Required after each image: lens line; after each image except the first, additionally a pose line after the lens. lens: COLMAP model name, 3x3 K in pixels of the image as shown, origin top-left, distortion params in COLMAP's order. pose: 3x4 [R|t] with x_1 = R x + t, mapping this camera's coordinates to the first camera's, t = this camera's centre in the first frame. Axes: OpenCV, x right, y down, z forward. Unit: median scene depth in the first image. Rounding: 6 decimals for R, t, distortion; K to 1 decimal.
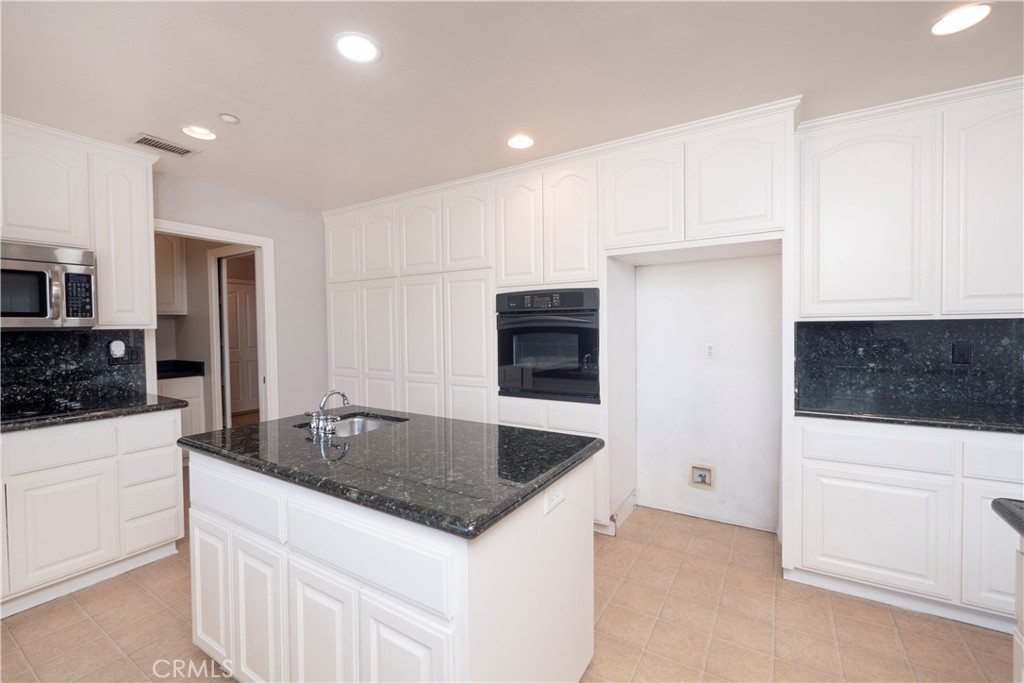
lens RADIAL K [[434.8, 0, 516.6], [0, 434.8, 337.2], [0, 0, 1]] dist [-0.002785, -0.000585]
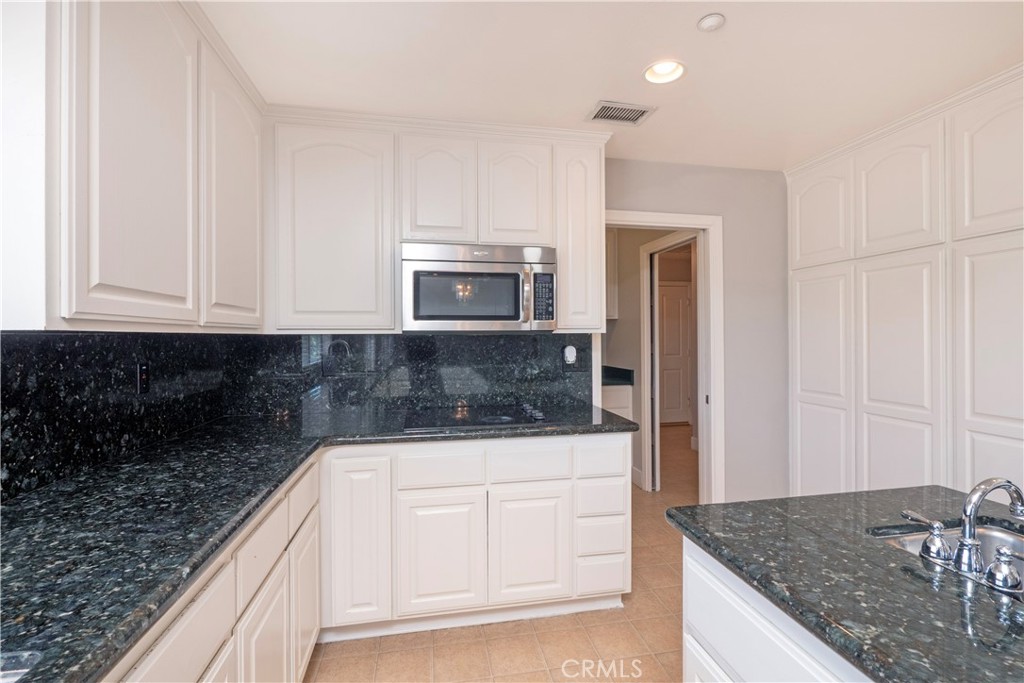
lens RADIAL K [[434.8, 0, 516.6], [0, 434.8, 337.2], [0, 0, 1]] dist [-0.002785, -0.000585]
pose [[0.685108, 0.009548, -0.728379, -0.350857], [-0.019380, 0.999799, -0.005124, -0.003416], [0.728184, 0.017626, 0.685155, 0.304197]]
